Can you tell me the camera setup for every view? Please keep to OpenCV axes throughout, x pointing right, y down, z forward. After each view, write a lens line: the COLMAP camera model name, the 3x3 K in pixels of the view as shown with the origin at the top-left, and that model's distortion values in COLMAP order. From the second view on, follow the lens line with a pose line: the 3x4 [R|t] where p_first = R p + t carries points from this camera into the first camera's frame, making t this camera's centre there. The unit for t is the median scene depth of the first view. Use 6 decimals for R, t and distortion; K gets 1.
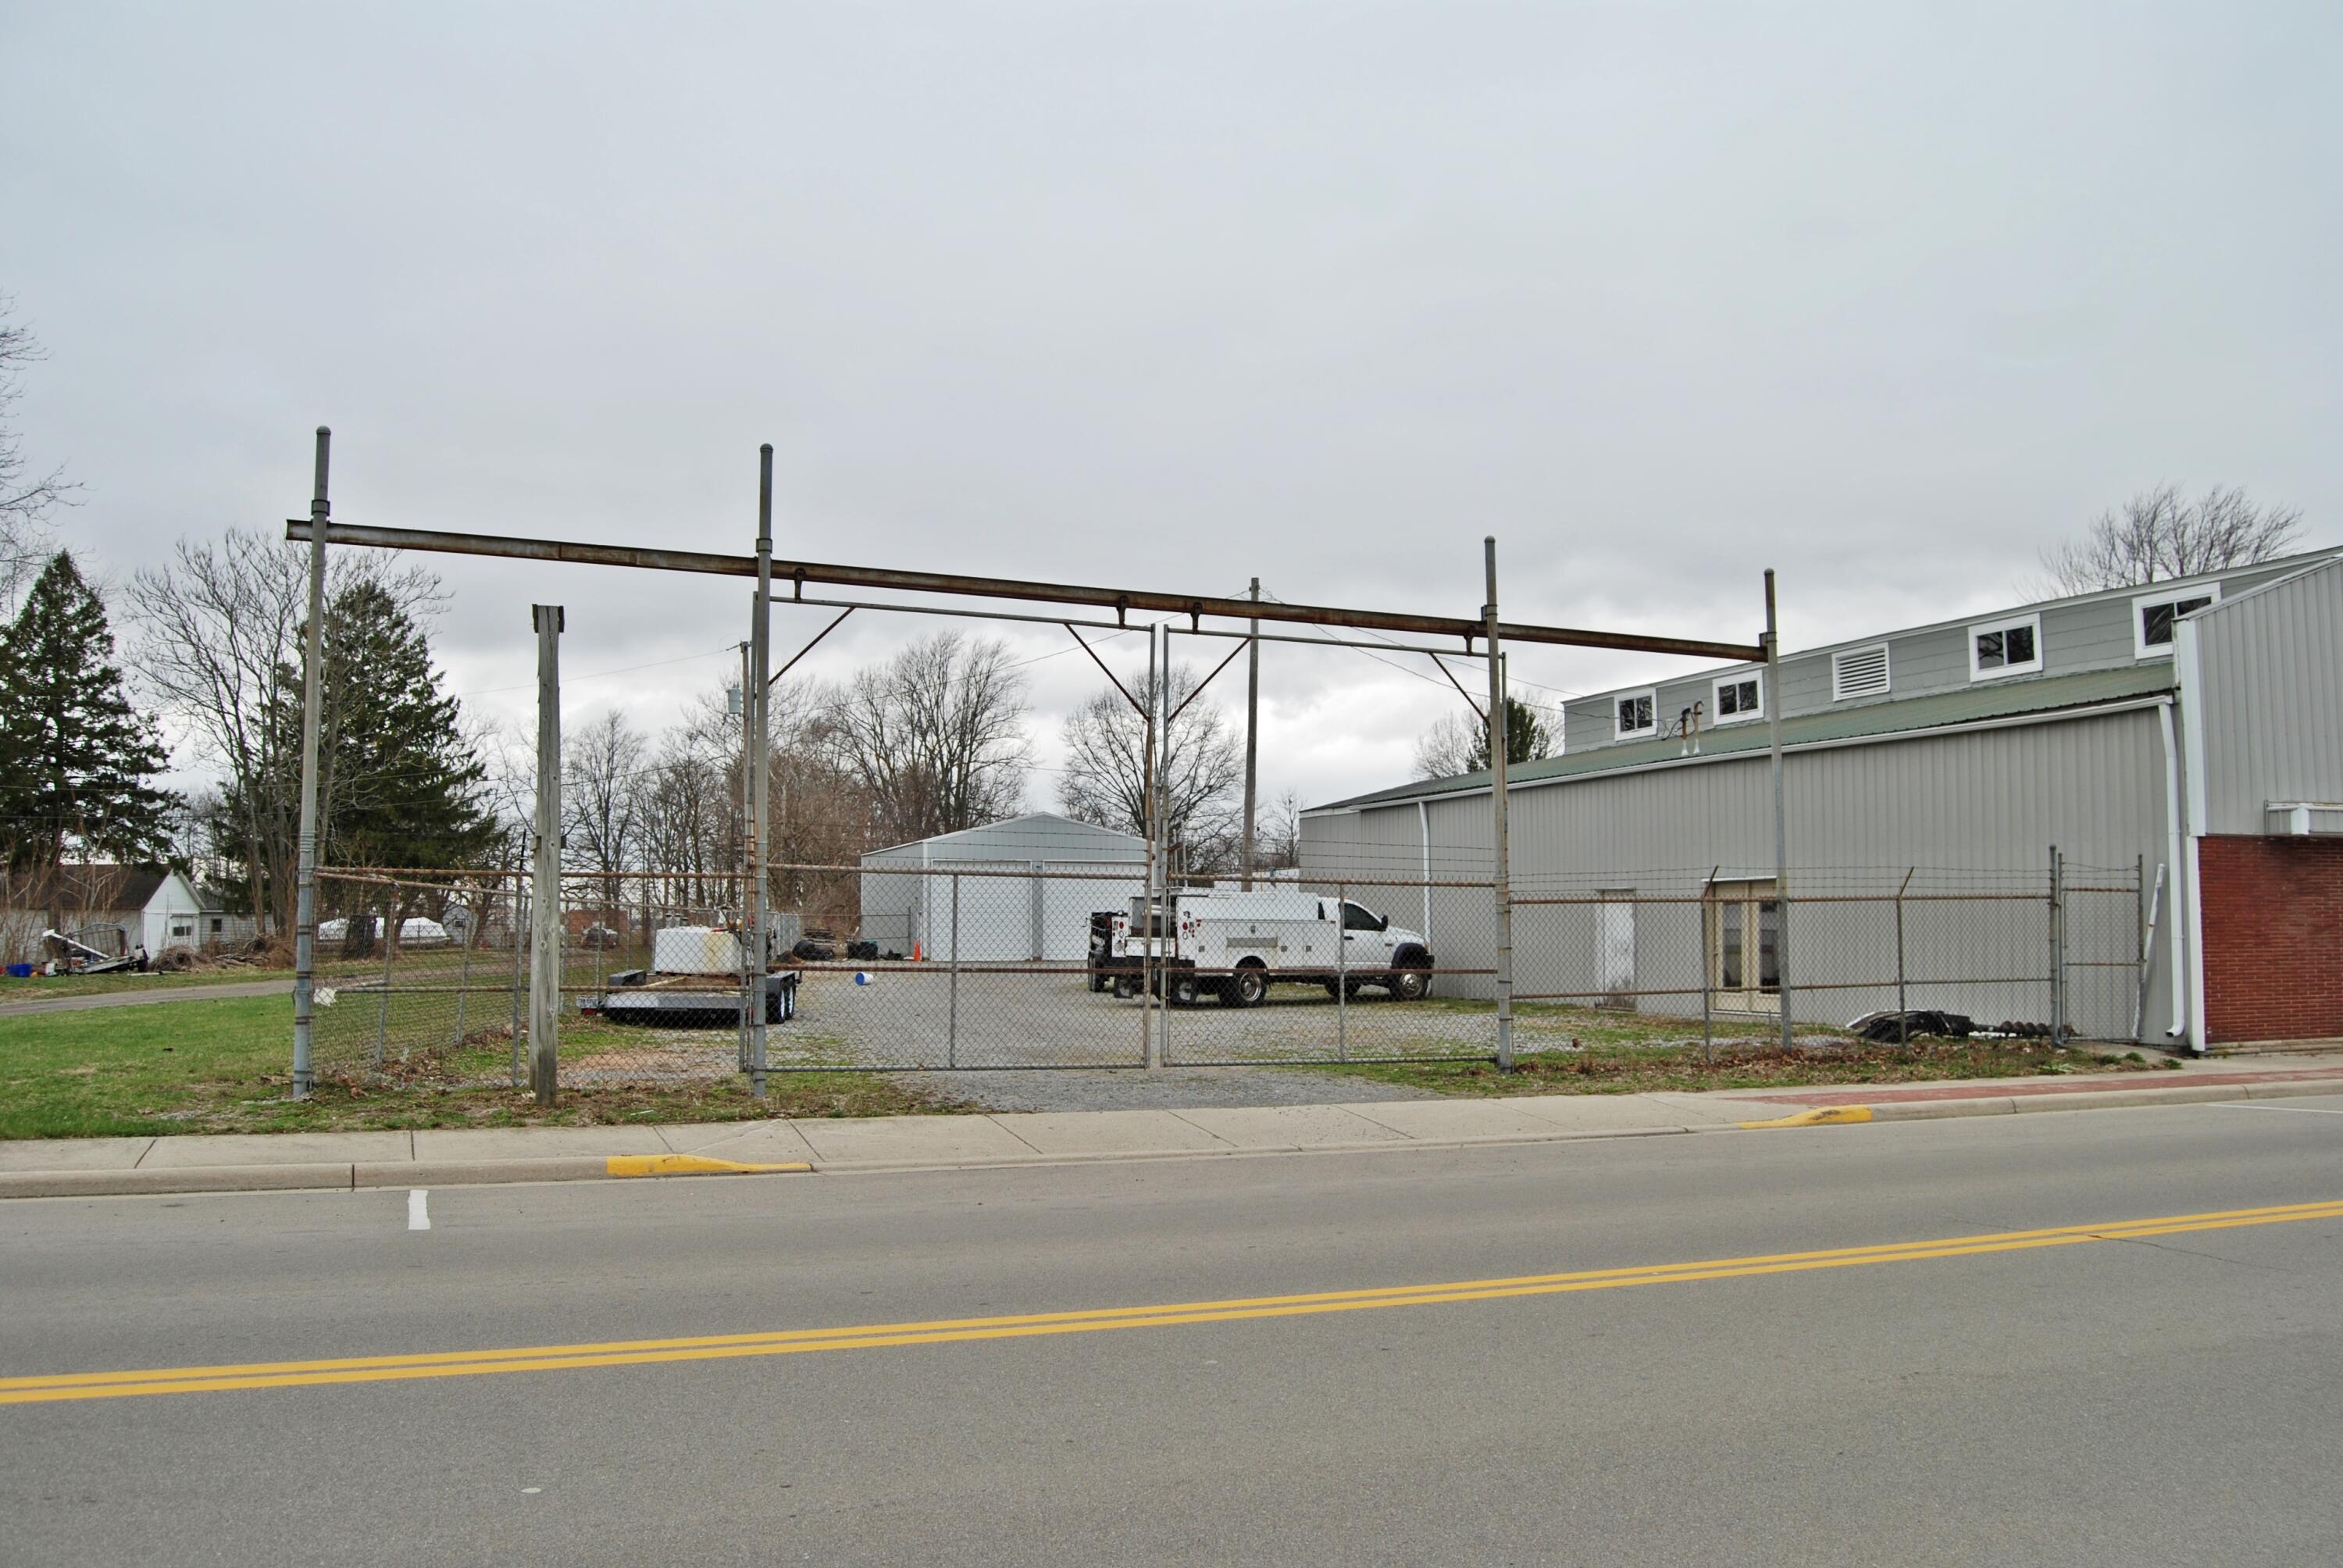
lens RADIAL K [[1867.7, 0, 1196.6], [0, 1867.7, 802.6], [0, 0, 1]] dist [-0.101740, 0.051508]
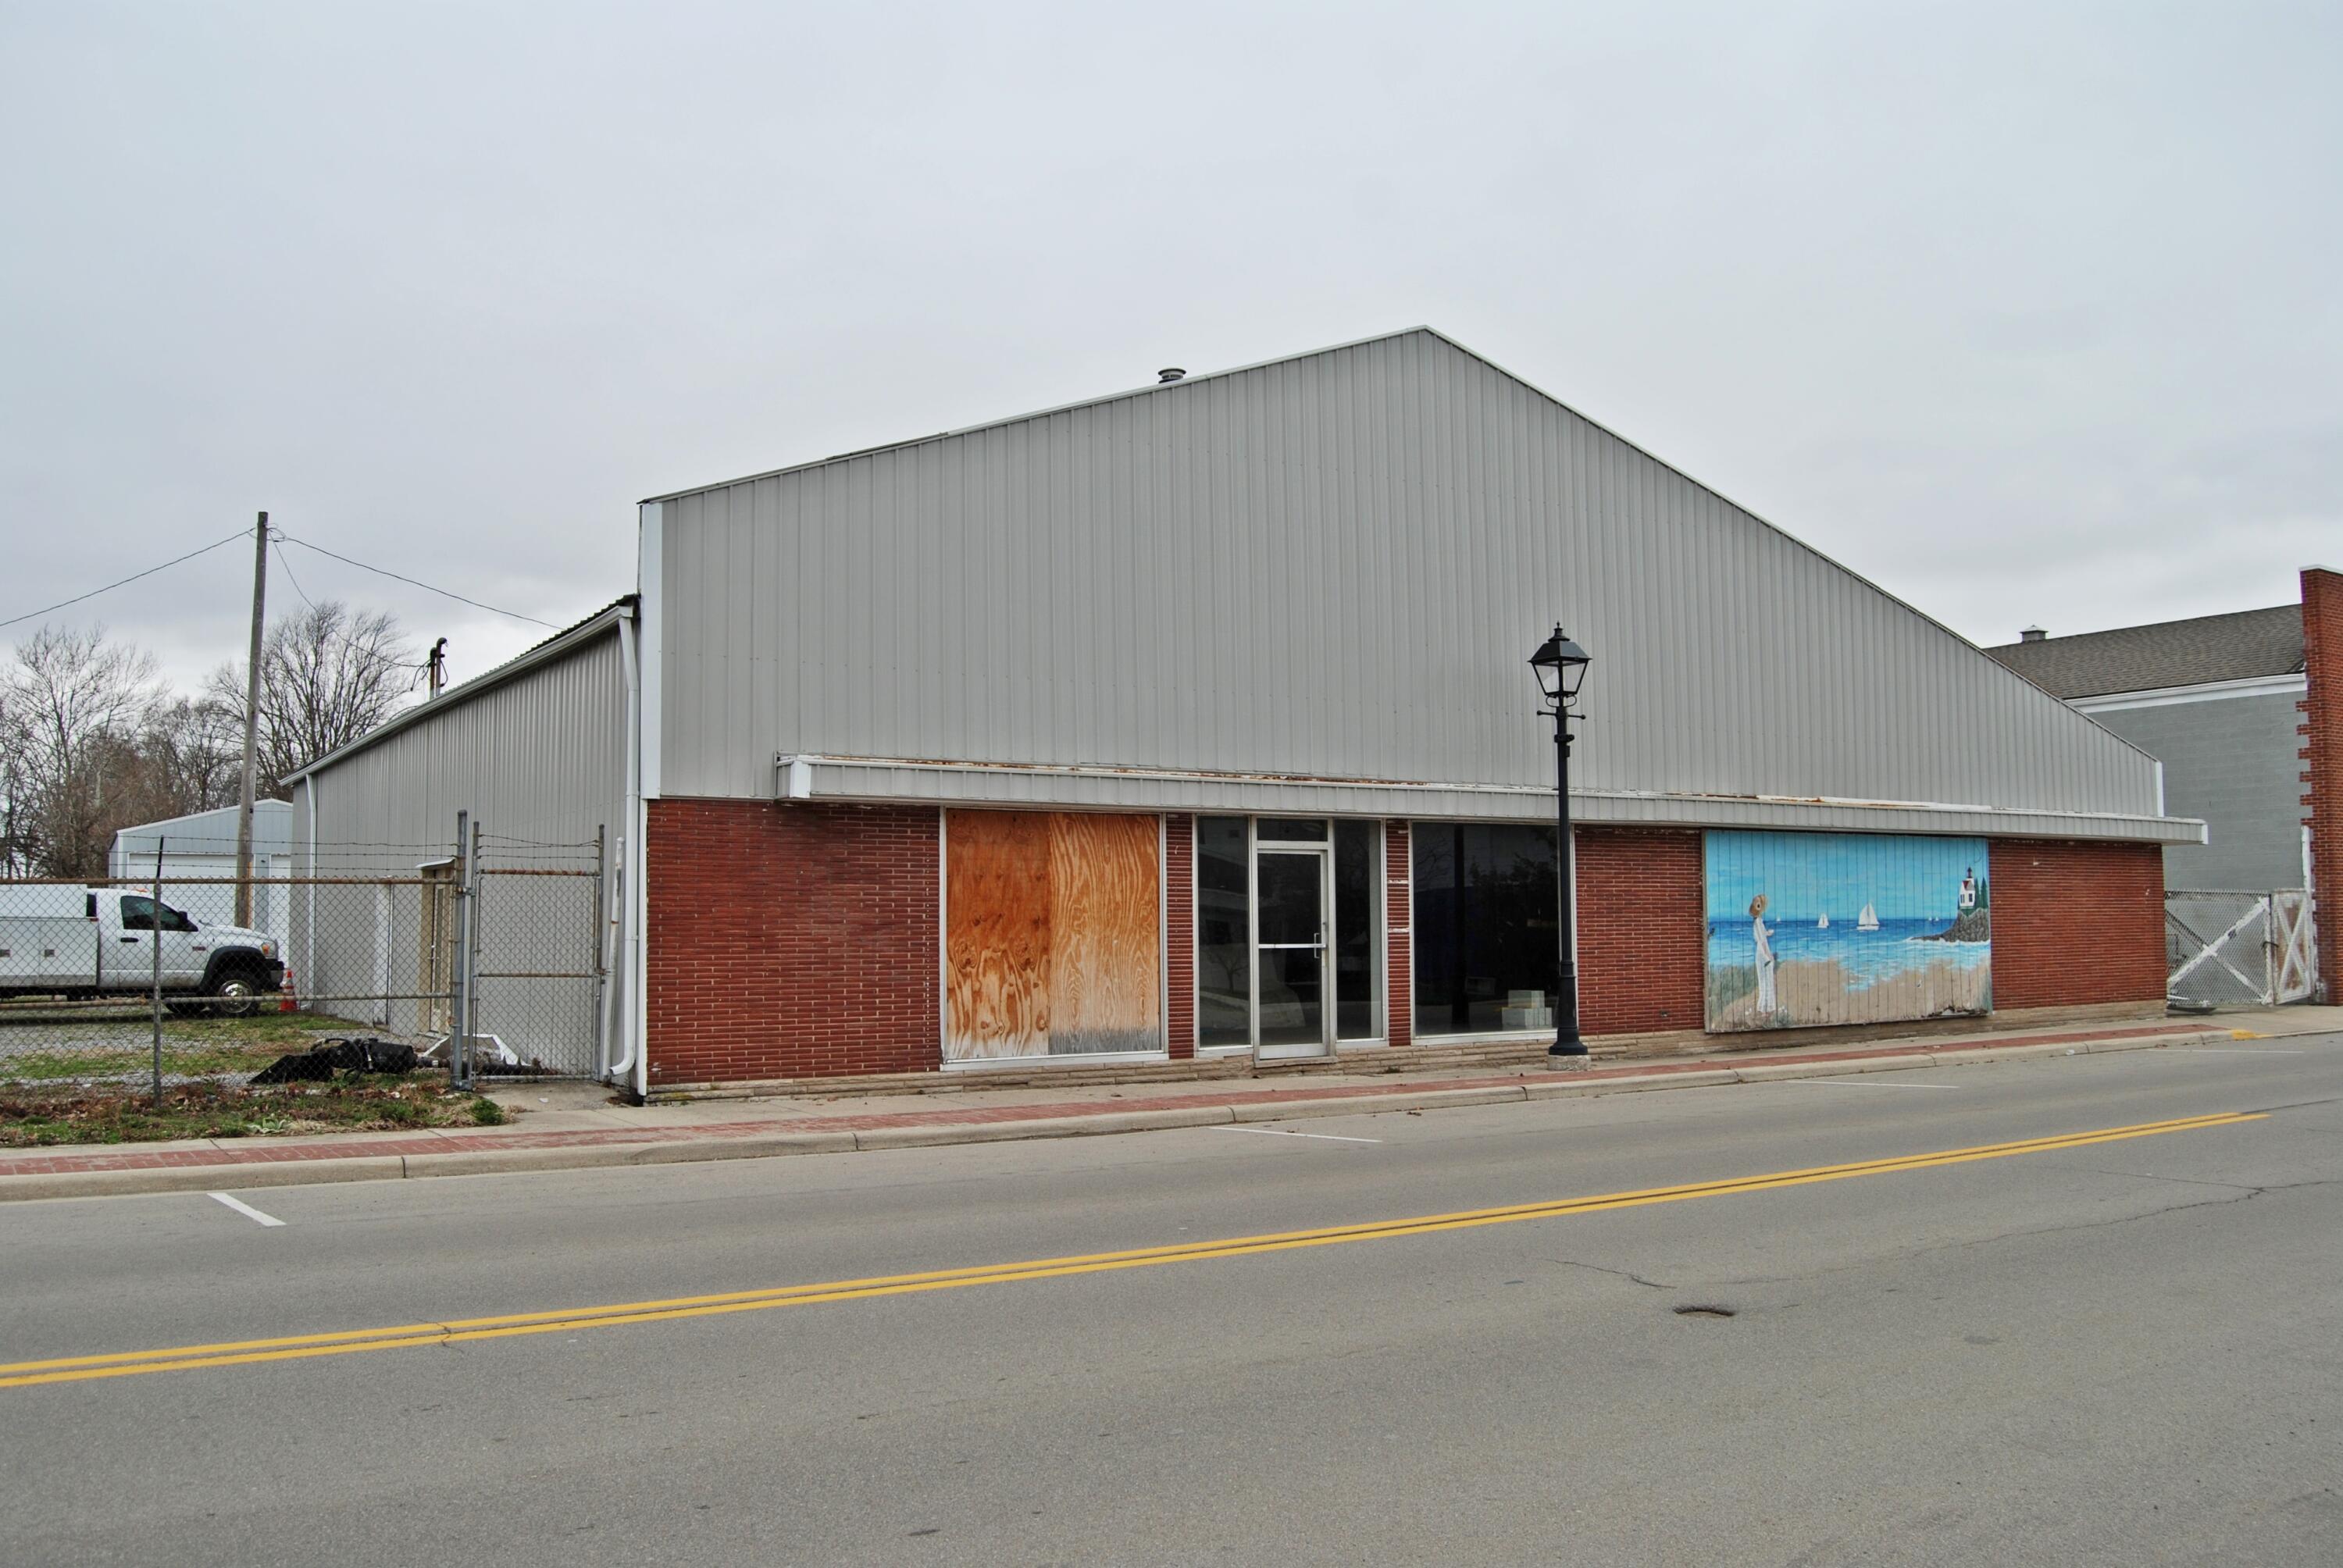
lens RADIAL K [[1885.9, 0, 1171.5], [0, 1885.9, 784.0], [0, 0, 1]] dist [-0.074514, 0.007826]
pose [[0.979168, 0.009839, 0.202812, 0.422990], [-0.007287, 0.999885, -0.013327, 0.014719], [-0.202920, 0.011571, 0.979127, 0.157877]]
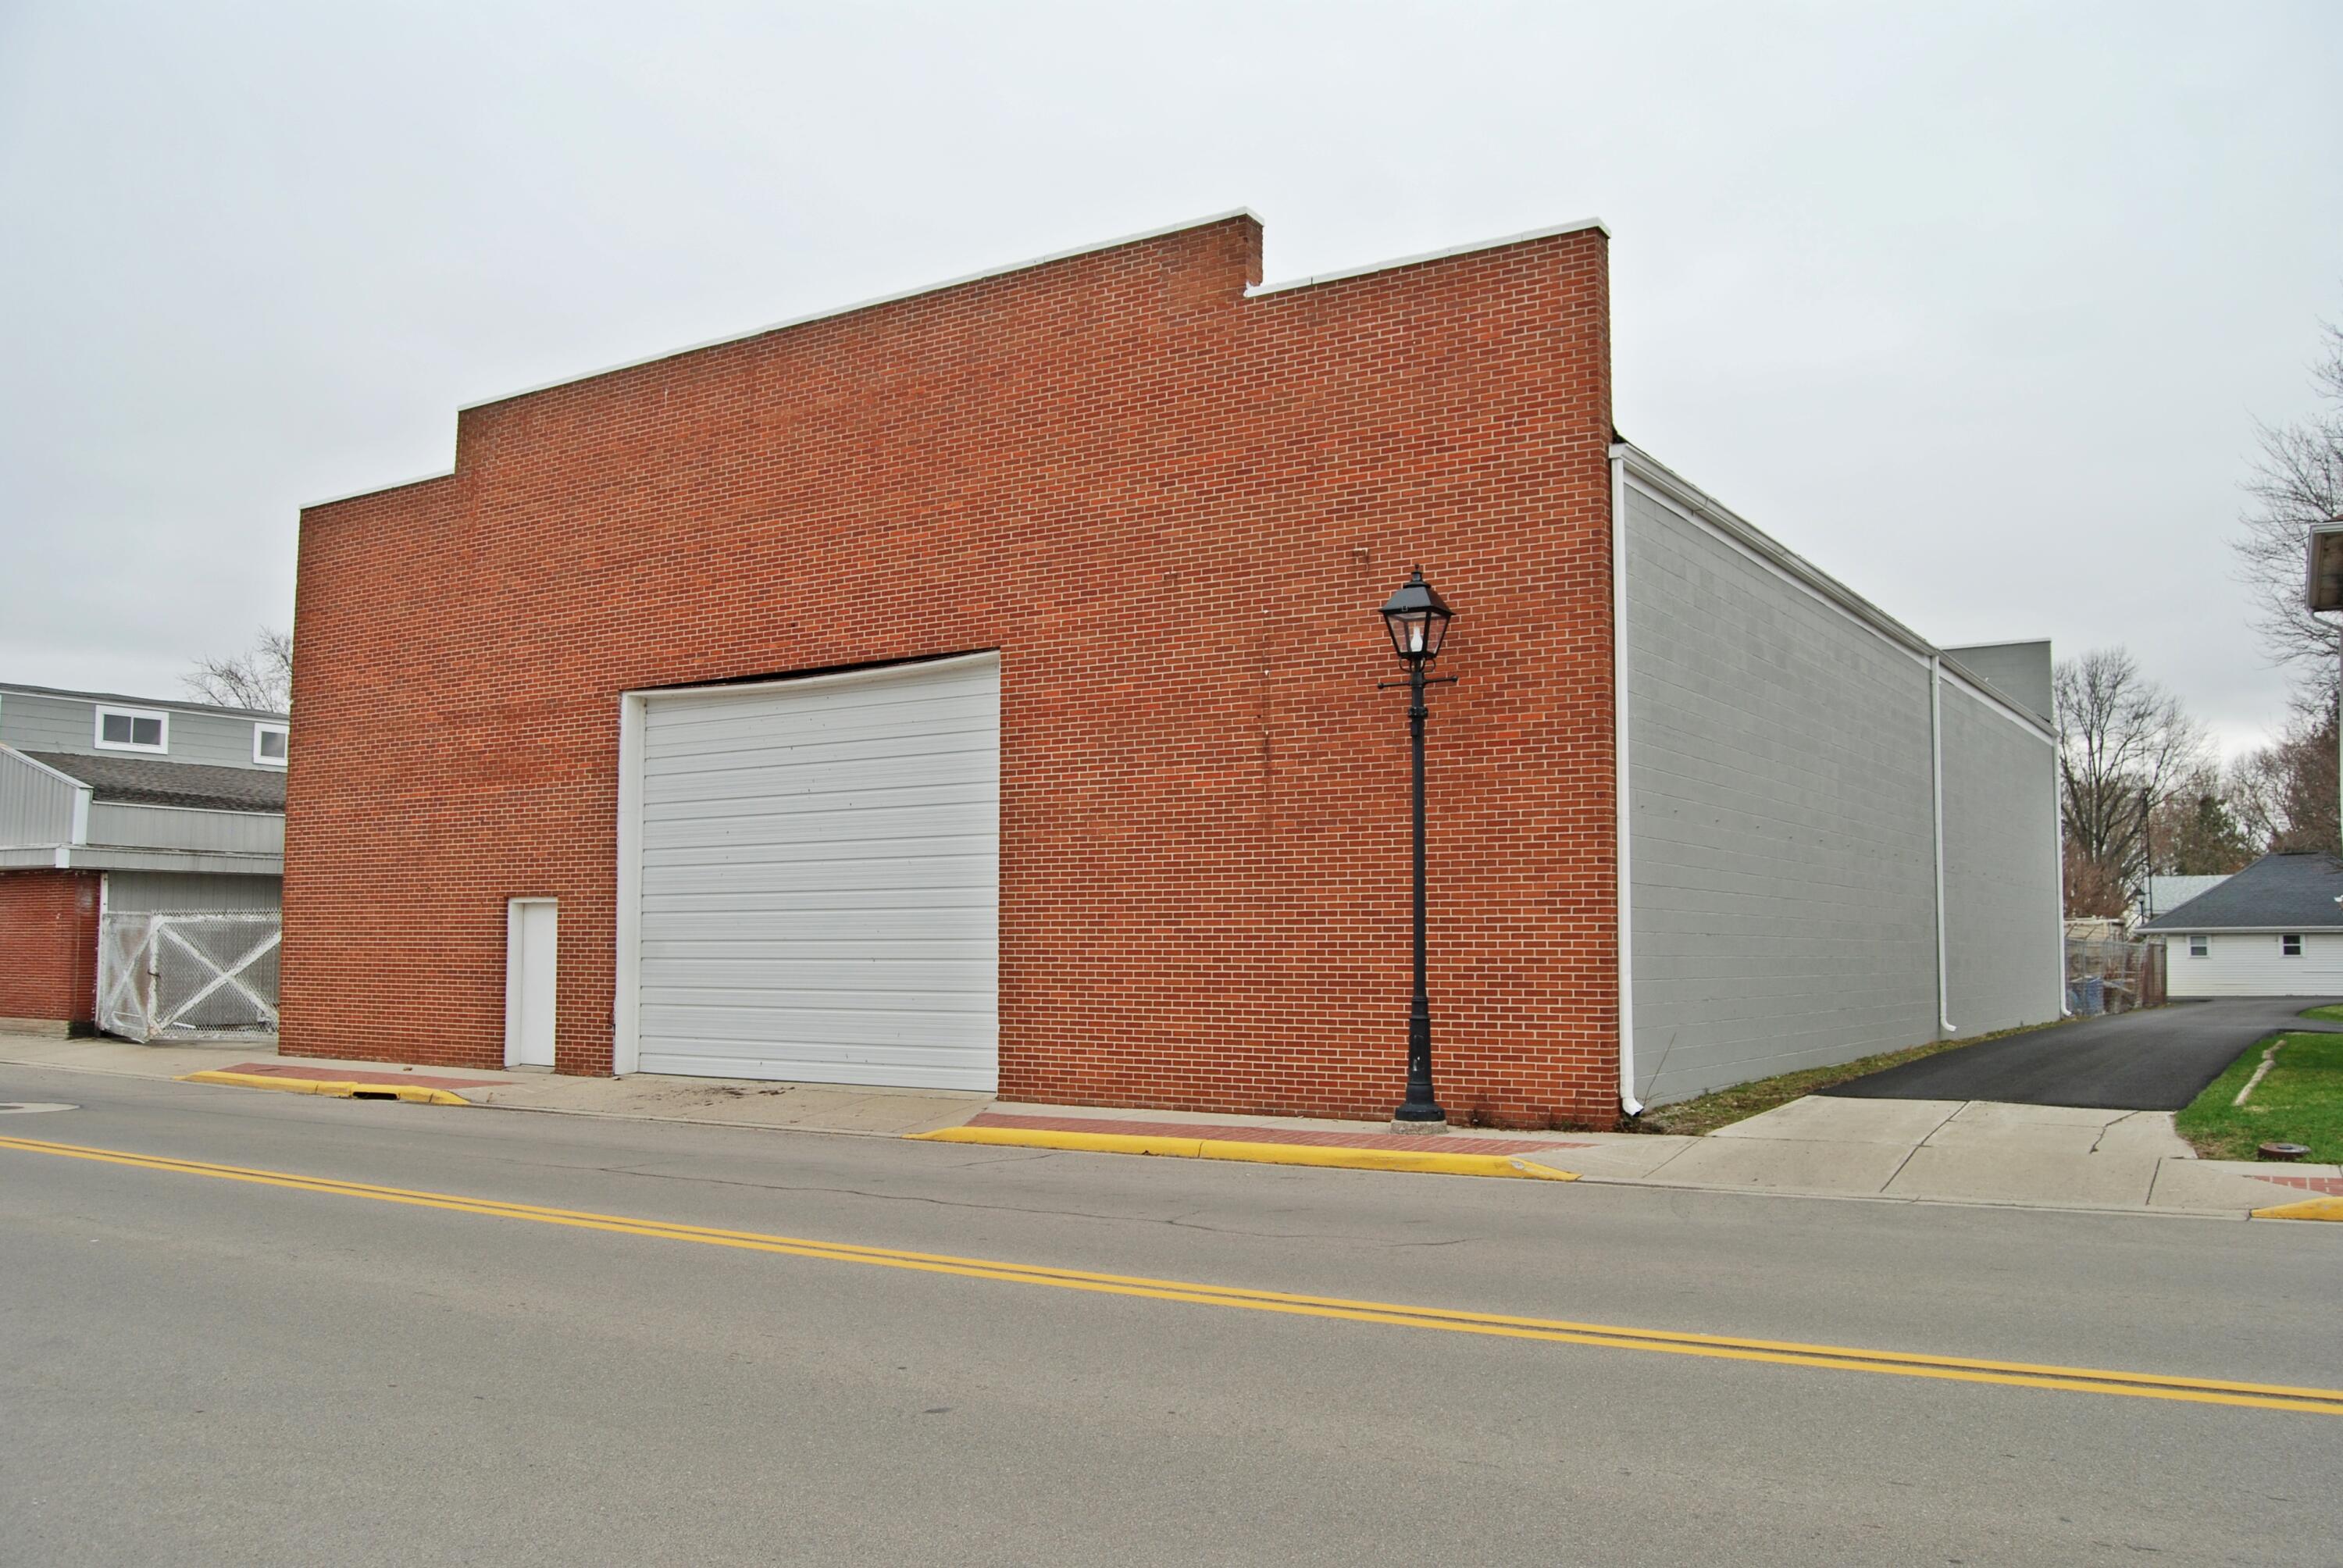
lens RADIAL K [[1832.6, 0, 1175.7], [0, 1832.6, 813.6], [0, 0, 1]] dist [-0.101753, 0.049985]
pose [[0.574286, -0.058299, -0.816576, 2.206691], [0.051989, 0.998045, -0.034691, 0.062754], [0.817002, -0.022530, 0.576194, 0.922330]]
